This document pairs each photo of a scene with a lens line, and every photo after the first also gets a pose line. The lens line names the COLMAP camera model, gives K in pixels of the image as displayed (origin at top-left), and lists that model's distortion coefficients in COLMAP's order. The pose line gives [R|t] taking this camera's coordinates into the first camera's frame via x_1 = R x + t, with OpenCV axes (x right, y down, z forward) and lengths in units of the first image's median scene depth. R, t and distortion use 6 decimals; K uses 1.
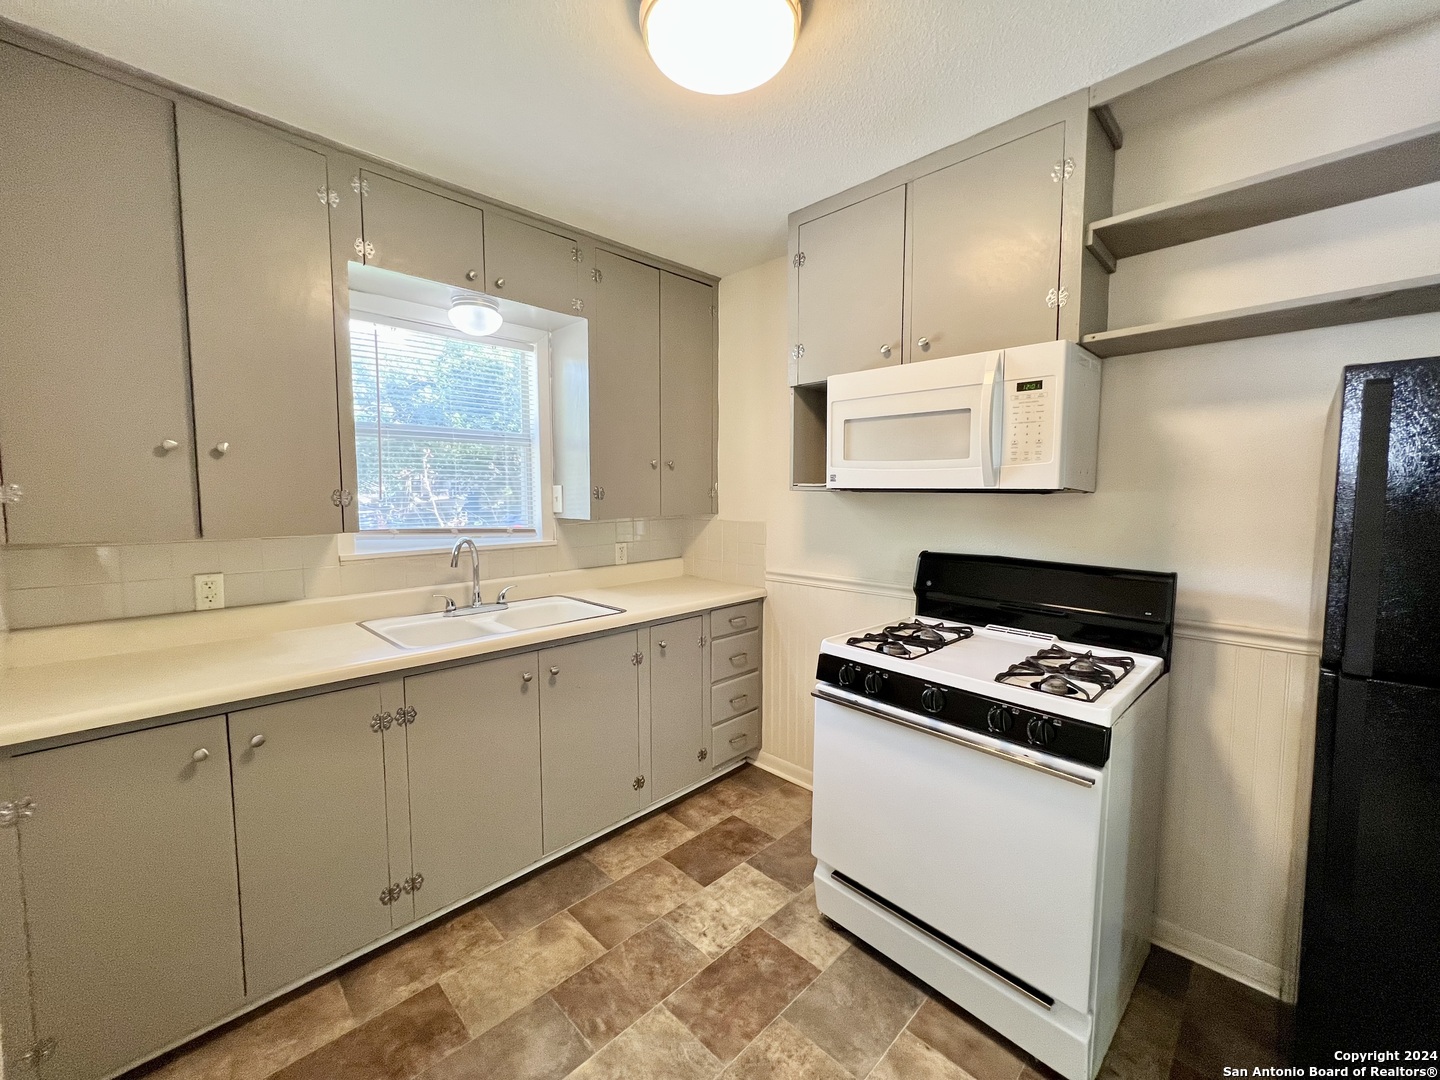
lens RADIAL K [[579.8, 0, 721.2], [0, 579.8, 536.1], [0, 0, 1]] dist [-0.001543, 0.000570]
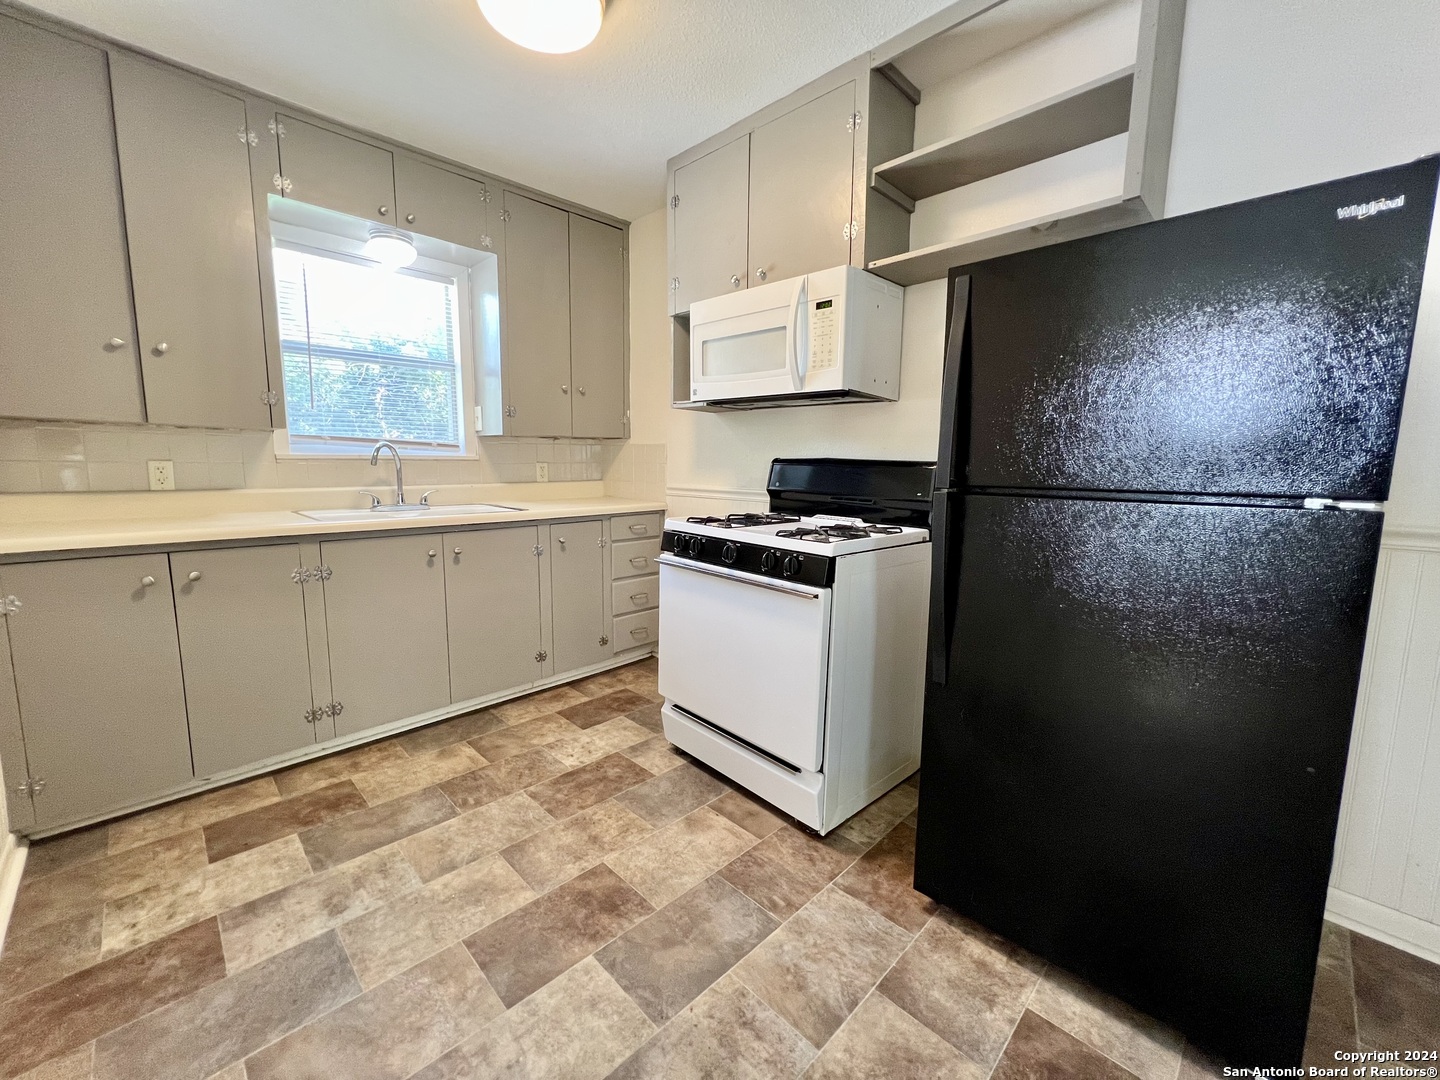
lens RADIAL K [[578.9, 0, 720.3], [0, 578.9, 535.3], [0, 0, 1]] dist [-0.003356, 0.001223]
pose [[0.999919, 0.010968, 0.006467, 0.279267], [-0.011303, 0.998460, 0.054309, 0.146018], [-0.005861, -0.054378, 0.998503, -0.218297]]
